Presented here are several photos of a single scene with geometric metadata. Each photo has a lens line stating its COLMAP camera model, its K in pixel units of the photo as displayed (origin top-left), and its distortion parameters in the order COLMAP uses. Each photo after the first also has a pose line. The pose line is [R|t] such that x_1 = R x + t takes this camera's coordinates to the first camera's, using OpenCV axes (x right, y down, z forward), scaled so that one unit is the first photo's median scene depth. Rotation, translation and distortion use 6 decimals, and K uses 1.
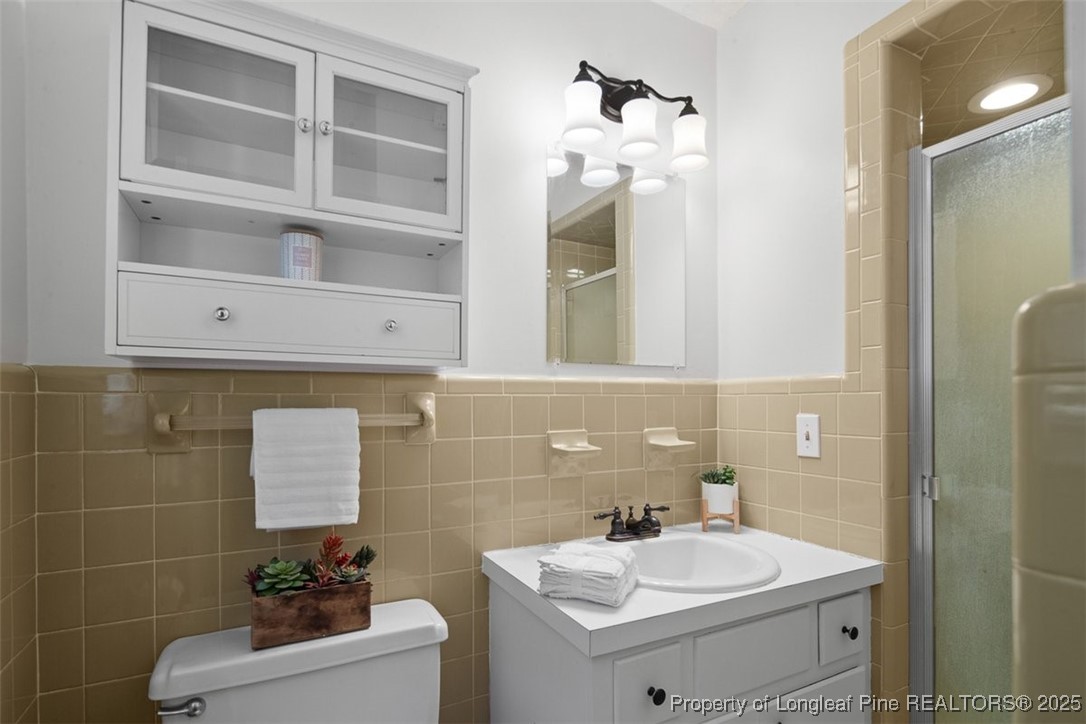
lens RADIAL K [[525.0, 0, 537.9], [0, 525.0, 399.2], [0, 0, 1]] dist [0.000732, -0.004996]
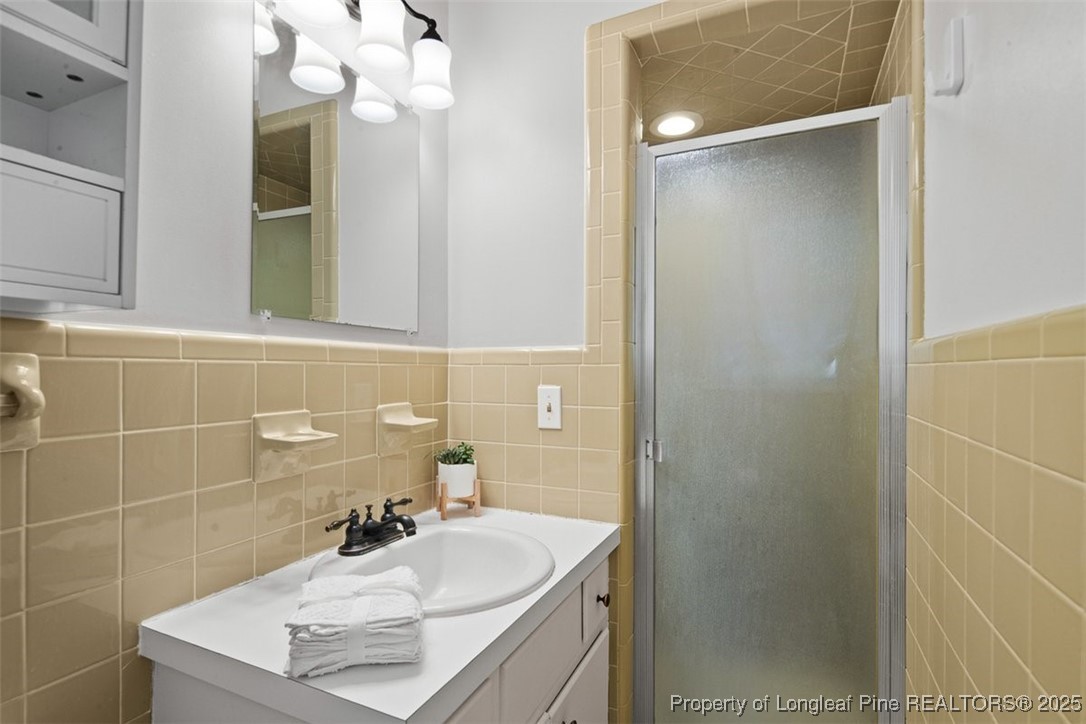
lens RADIAL K [[525.0, 0, 547.5], [0, 525.0, 368.4], [0, 0, 1]] dist [0.000732, -0.004996]
pose [[0.785033, 0.009620, 0.619379, -0.109275], [-0.008966, 0.999951, -0.004167, 0.000188], [-0.619389, -0.002283, 0.785081, 0.234757]]
